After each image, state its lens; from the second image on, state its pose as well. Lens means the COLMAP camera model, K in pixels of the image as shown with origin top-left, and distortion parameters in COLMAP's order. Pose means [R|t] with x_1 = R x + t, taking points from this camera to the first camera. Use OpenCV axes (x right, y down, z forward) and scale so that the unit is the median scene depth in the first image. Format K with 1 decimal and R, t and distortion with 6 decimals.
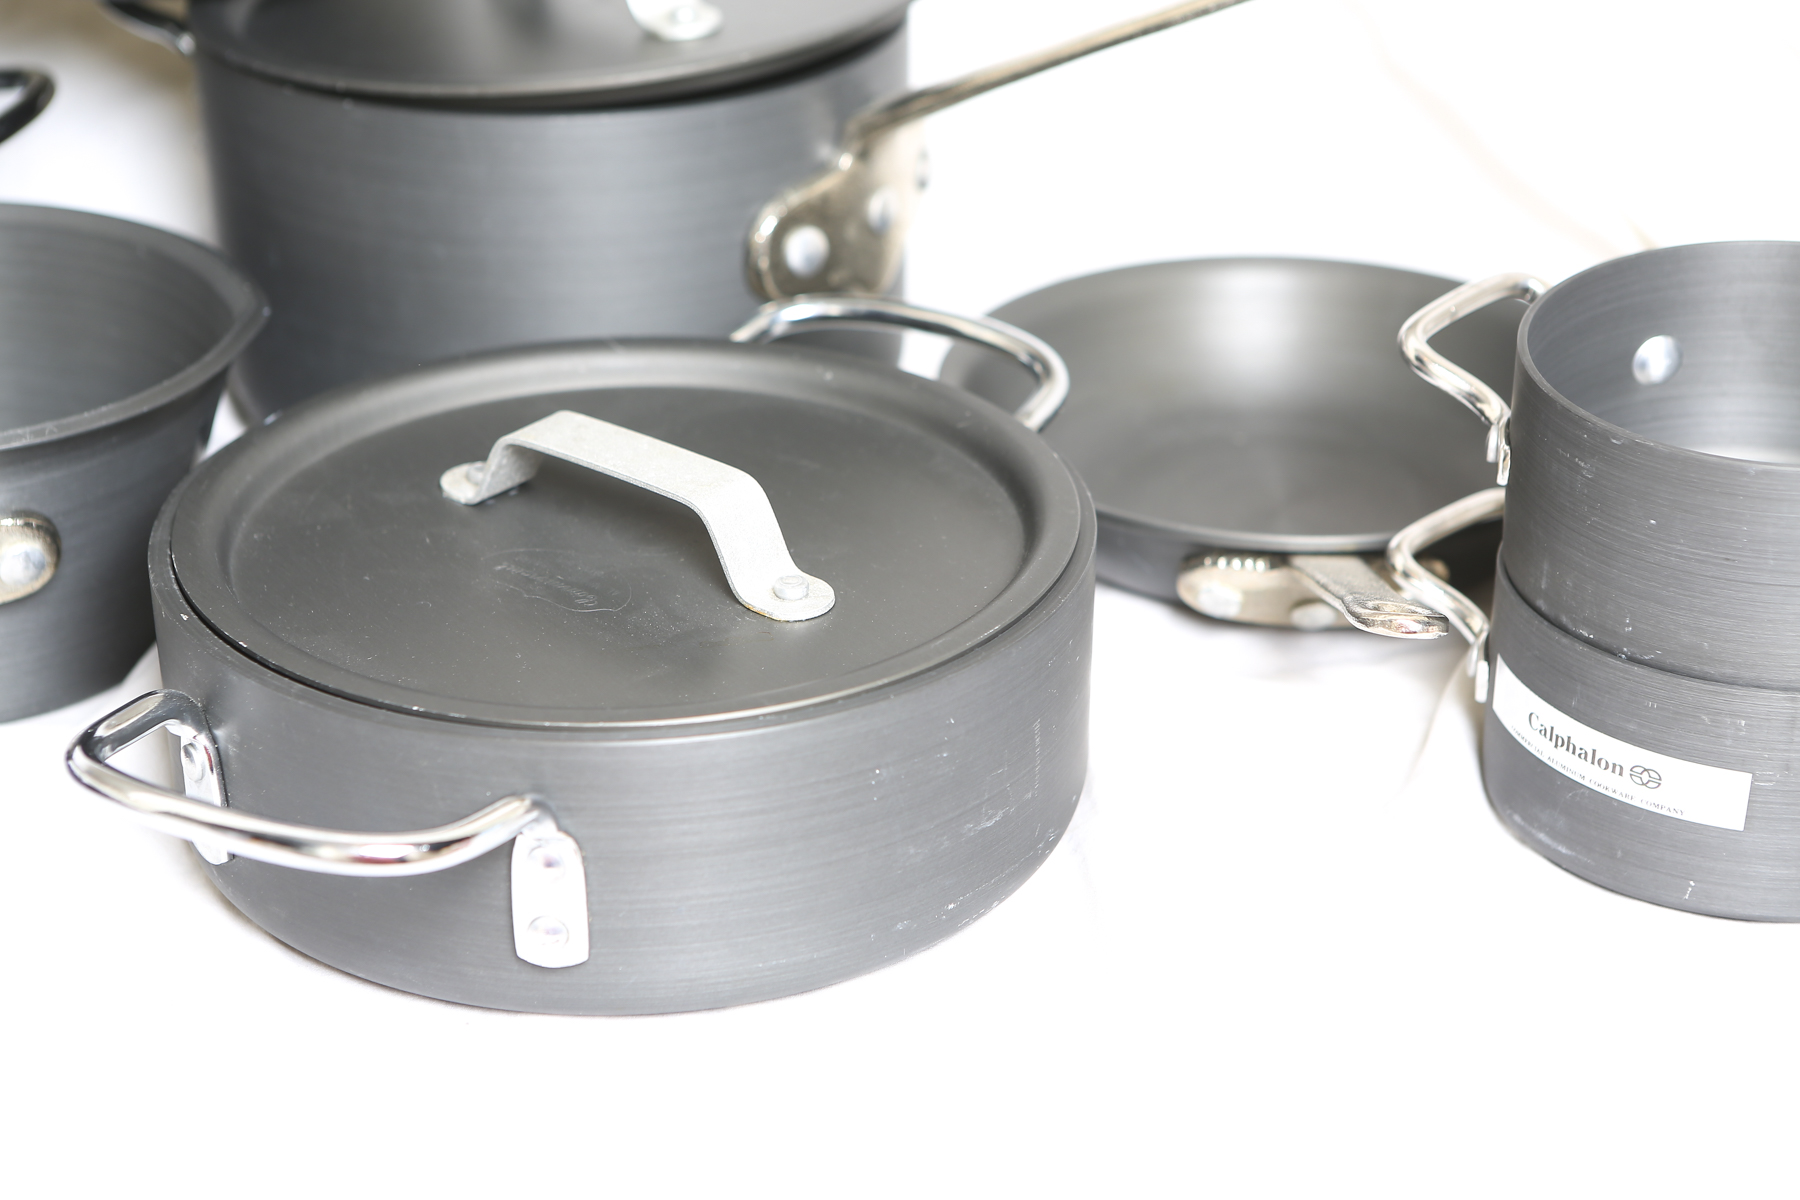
lens RADIAL K [[3531.8, 0, 890.9], [0, 3531.8, 604.7], [0, 0, 1]] dist [0.299970, 0.025201]
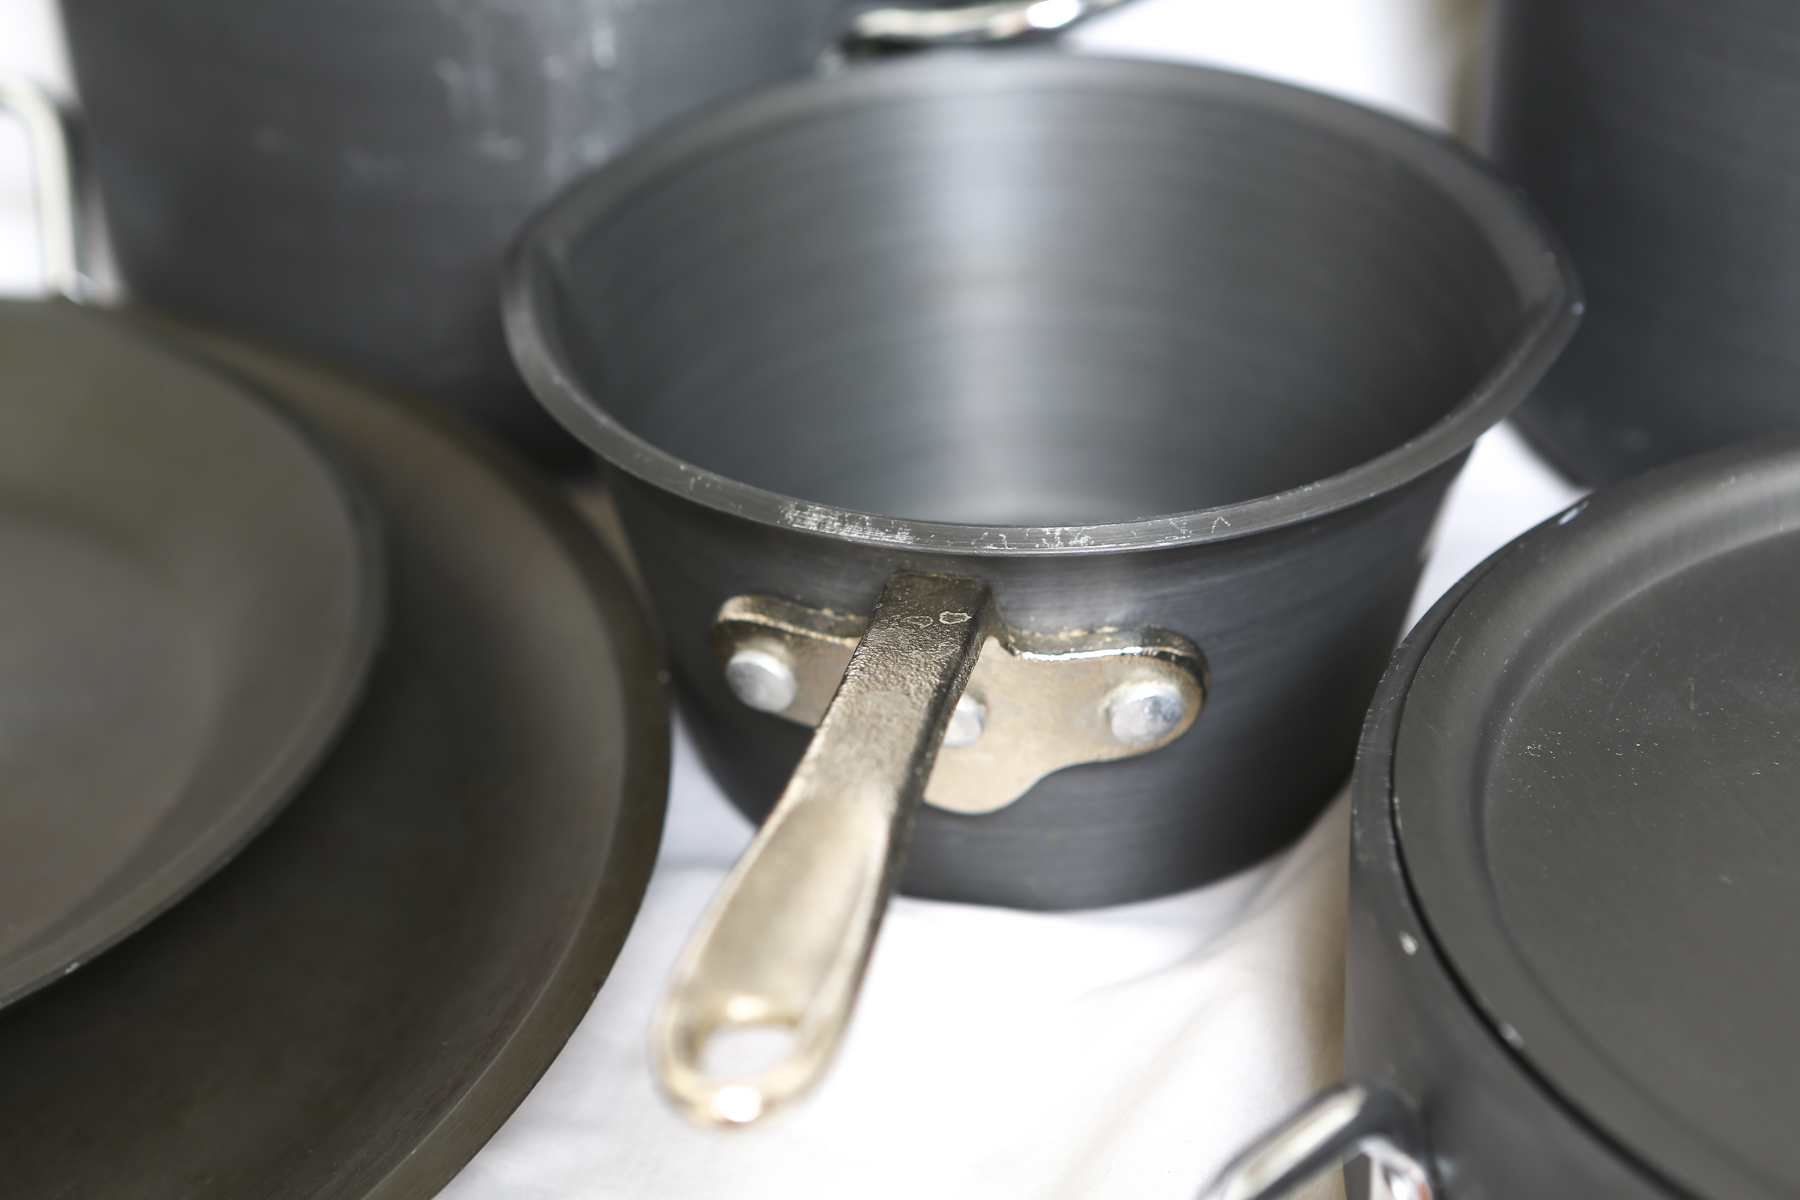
lens RADIAL K [[3531.8, 0, 890.9], [0, 3531.8, 604.7], [0, 0, 1]] dist [0.299970, 0.025201]
pose [[0.948731, 0.149100, -0.278709, -0.116653], [-0.114786, 0.984076, 0.135711, -0.109462], [0.294505, -0.096762, 0.950739, 0.408652]]
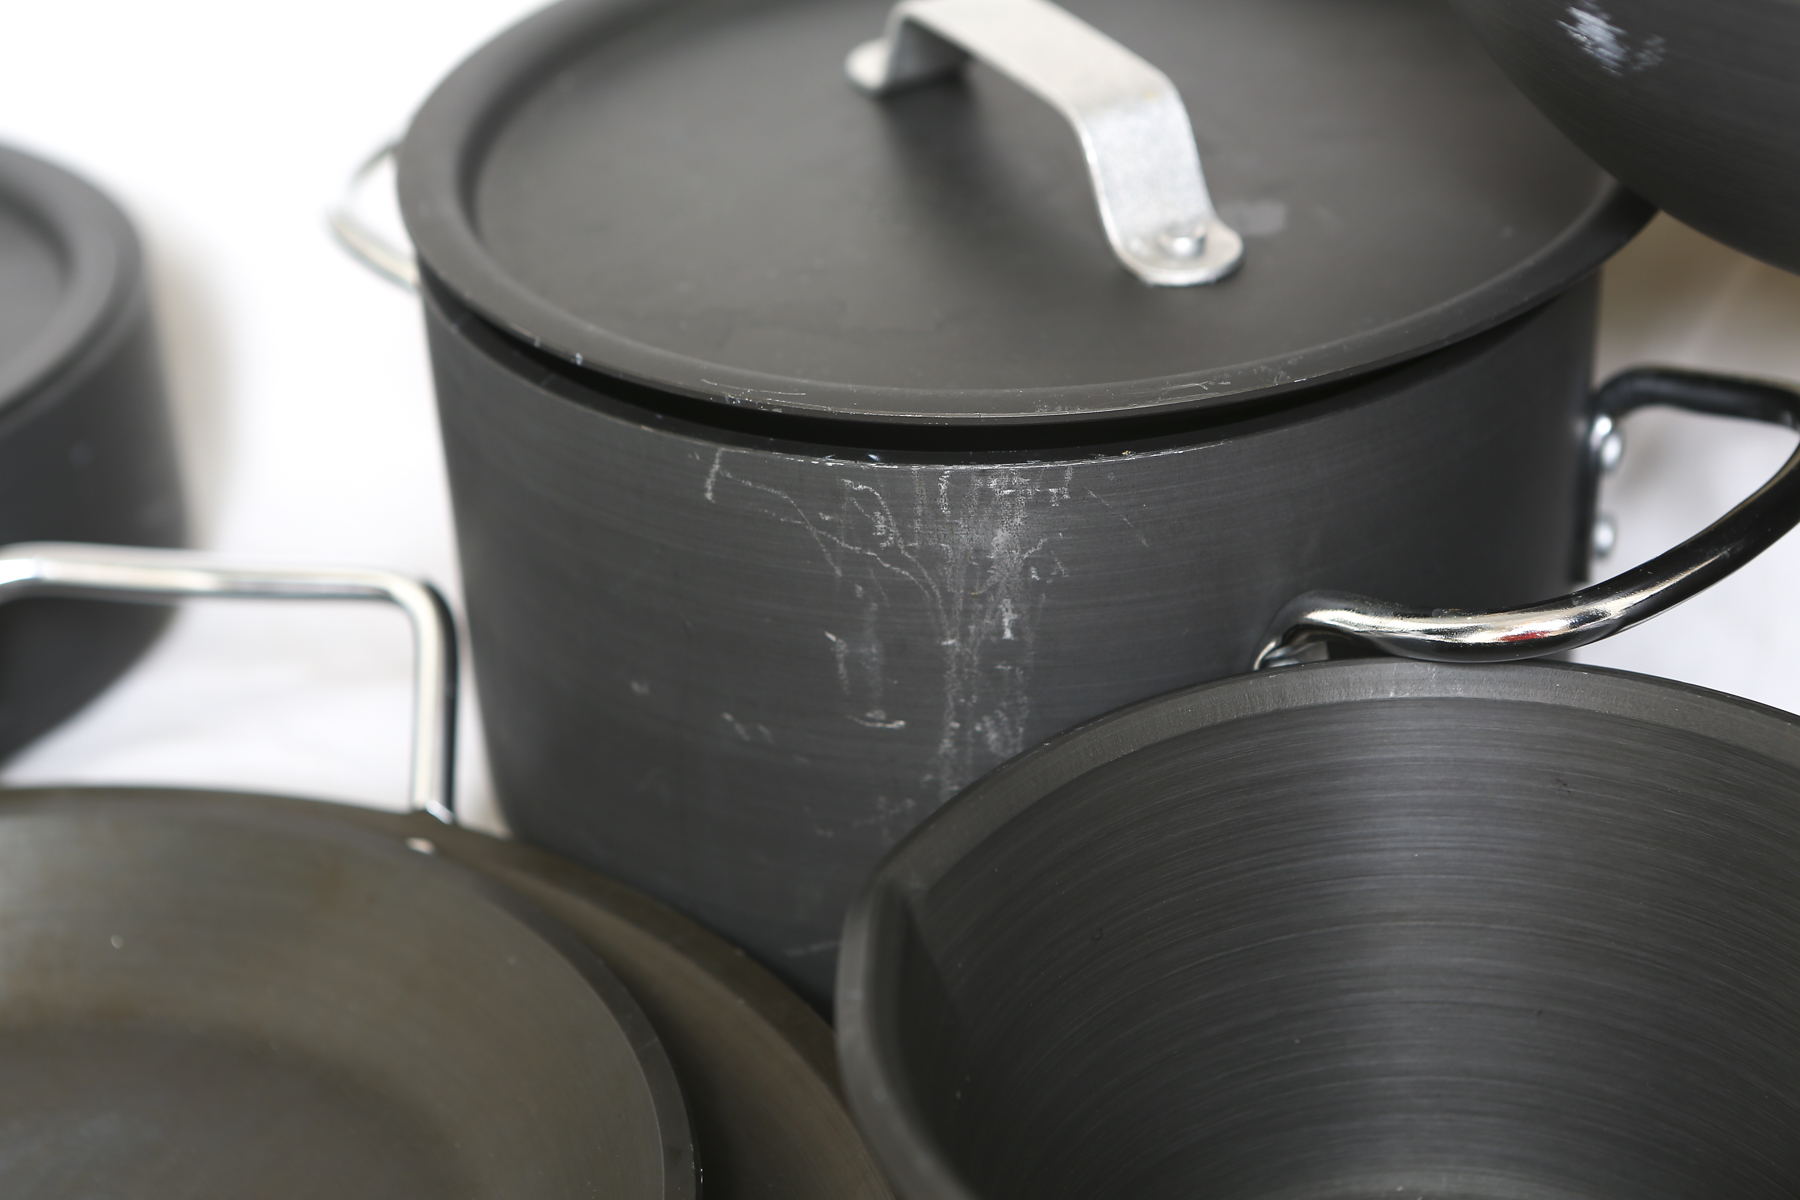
lens RADIAL K [[3531.8, 0, 890.9], [0, 3531.8, 604.7], [0, 0, 1]] dist [0.299970, 0.025201]
pose [[0.885306, 0.195779, -0.421786, -0.148390], [-0.169686, 0.980517, 0.098962, -0.179075], [0.432943, -0.016041, 0.901279, 0.524515]]
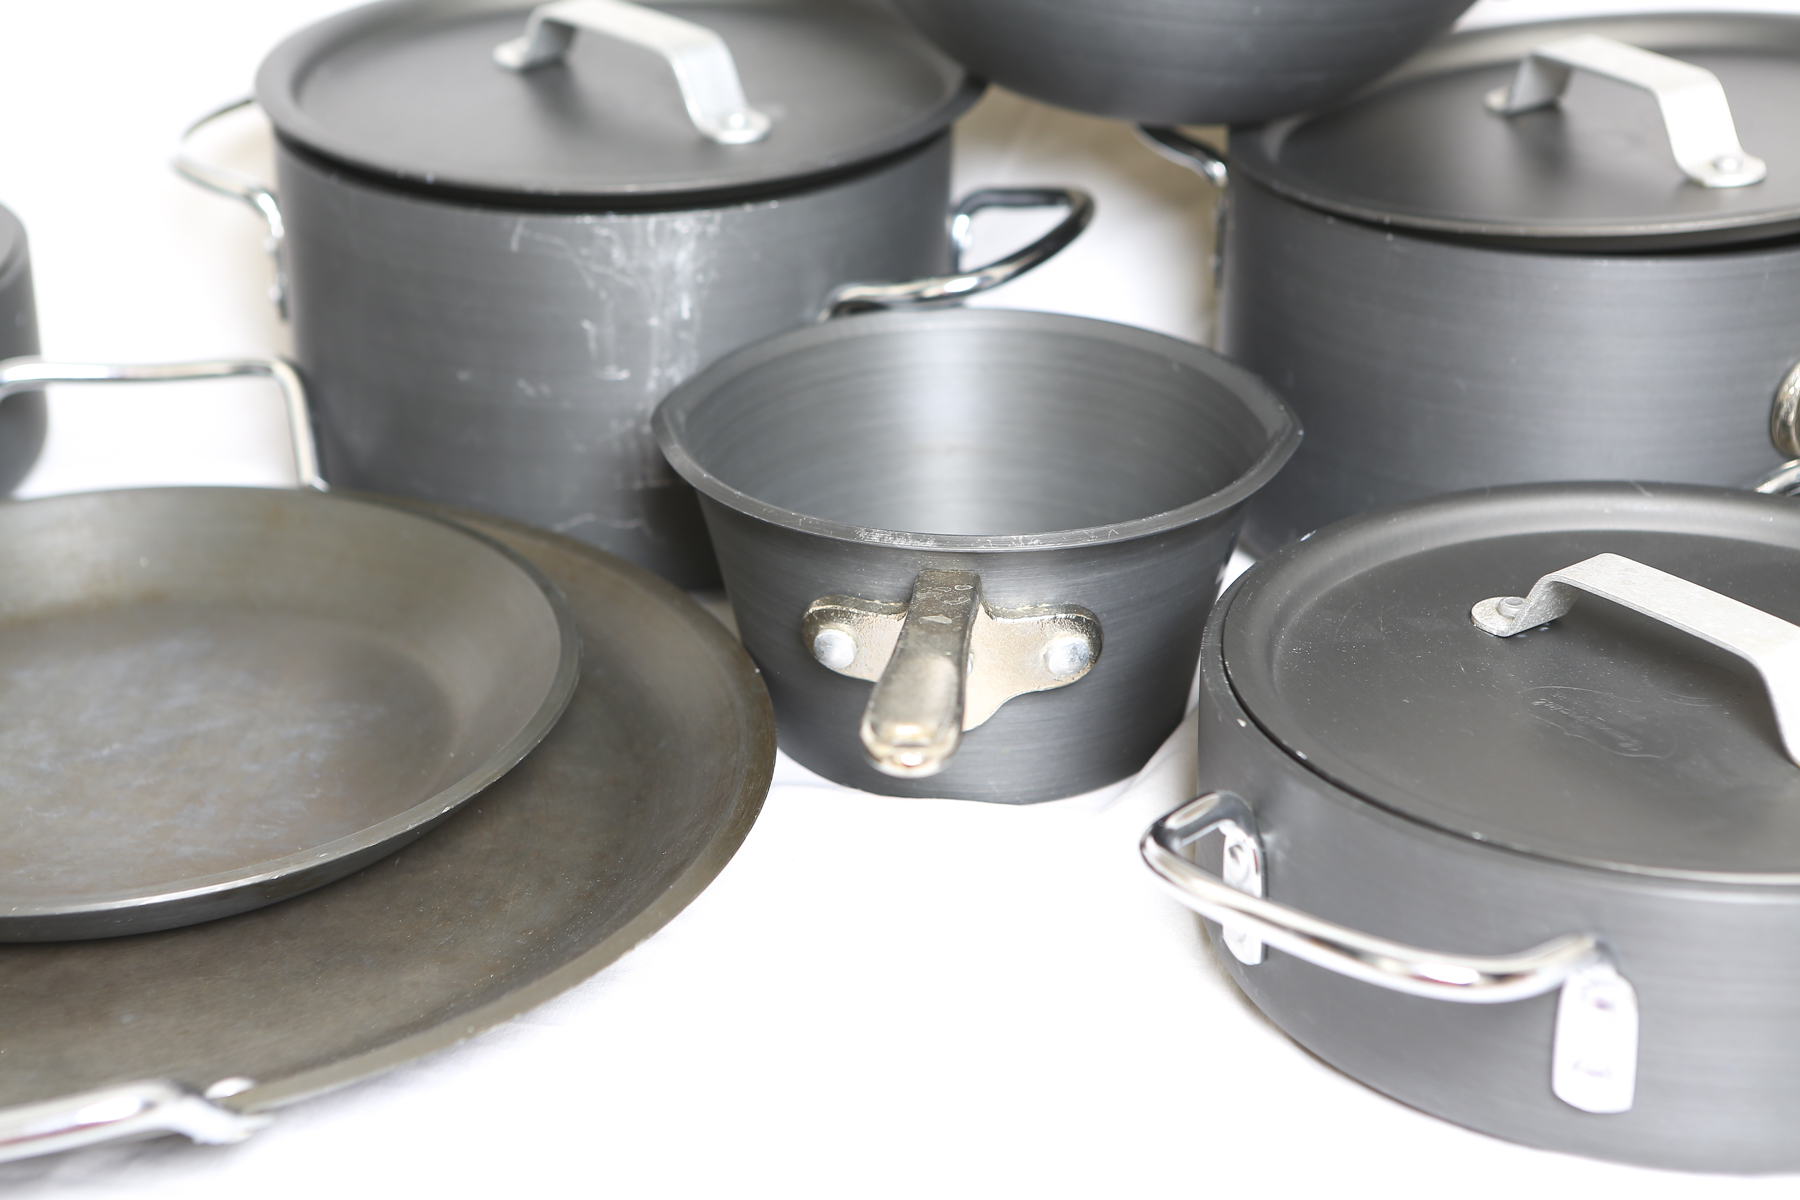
lens RADIAL K [[3531.8, 0, 890.9], [0, 3531.8, 604.7], [0, 0, 1]] dist [0.299970, 0.025201]
pose [[0.976511, 0.089378, -0.196056, -0.091319], [-0.095574, 0.995171, -0.022358, 0.001936], [0.193111, 0.040571, 0.980338, -0.030147]]
